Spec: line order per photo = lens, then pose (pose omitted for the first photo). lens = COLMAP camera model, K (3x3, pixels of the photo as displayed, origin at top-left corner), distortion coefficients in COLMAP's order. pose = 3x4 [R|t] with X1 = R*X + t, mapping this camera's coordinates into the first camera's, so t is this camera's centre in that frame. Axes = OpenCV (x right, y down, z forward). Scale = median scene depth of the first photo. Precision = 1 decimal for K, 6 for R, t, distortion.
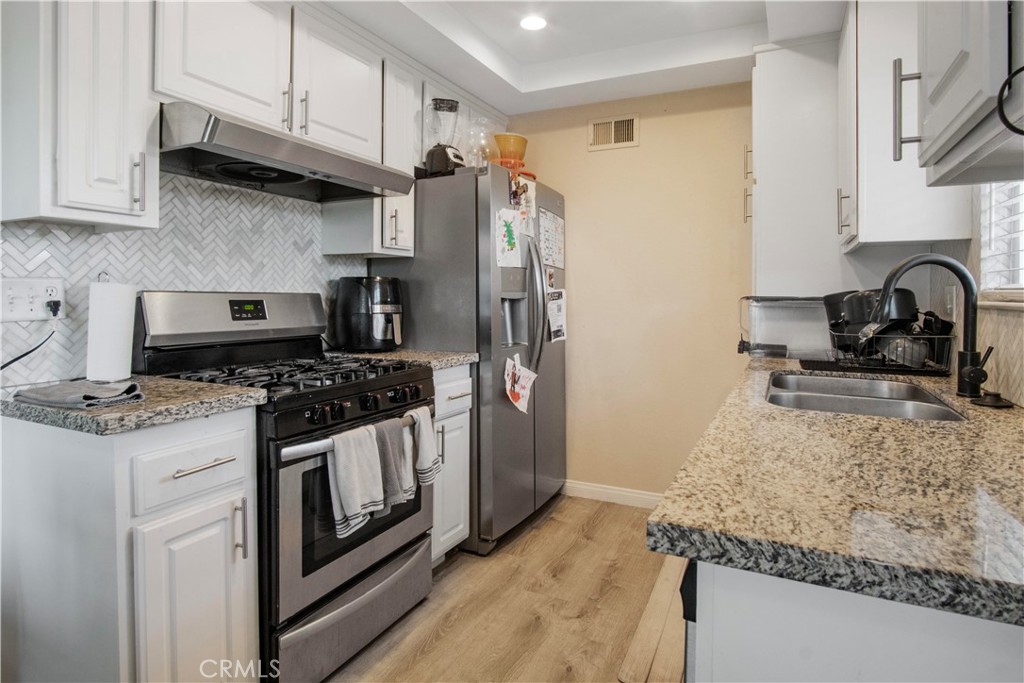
lens RADIAL K [[561.6, 0, 502.2], [0, 561.6, 310.4], [0, 0, 1]] dist [-0.027148, 0.008934]
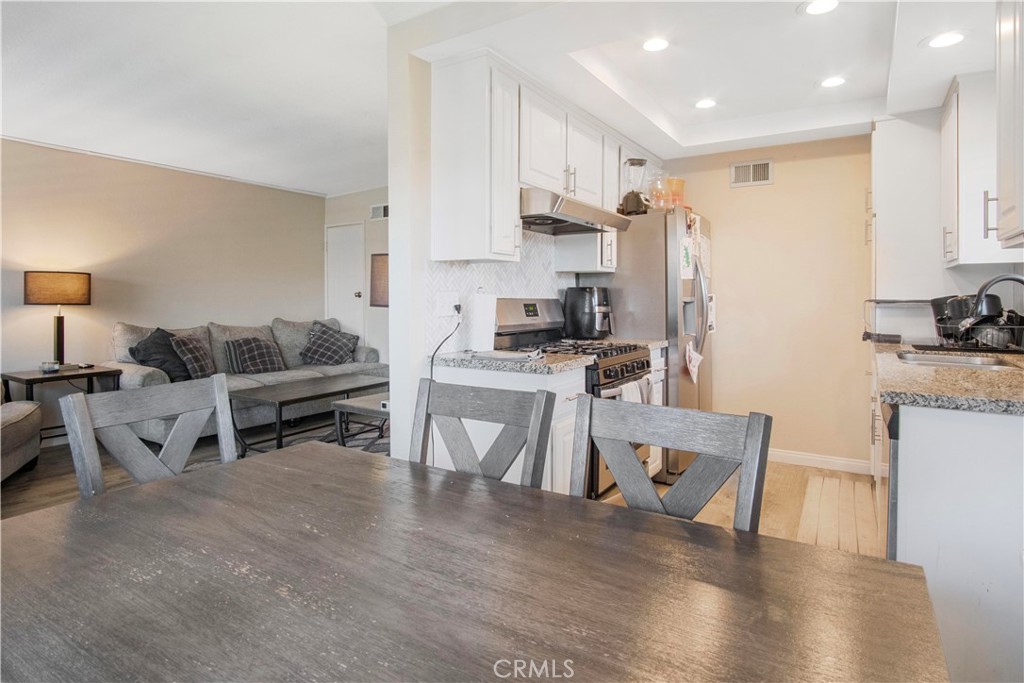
lens RADIAL K [[561.6, 0, 499.2], [0, 561.6, 311.1], [0, 0, 1]] dist [-0.027148, 0.008934]
pose [[0.994218, -0.002159, -0.107359, -0.349720], [0.002141, 0.999998, -0.000291, 0.002062], [0.107359, 0.000059, 0.994220, -0.499267]]
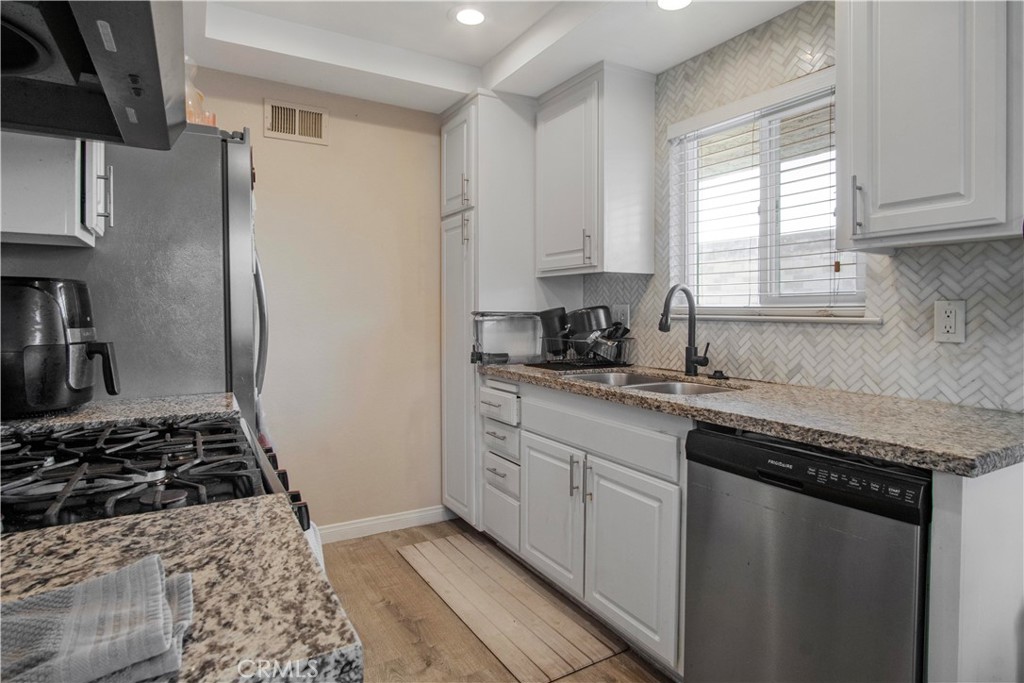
lens RADIAL K [[561.6, 0, 523.2], [0, 561.6, 320.8], [0, 0, 1]] dist [-0.027148, 0.008934]
pose [[0.536160, -0.015810, 0.843969, -0.494833], [0.019108, 0.999796, 0.006591, -0.013076], [-0.843900, 0.012593, 0.536352, 0.347017]]
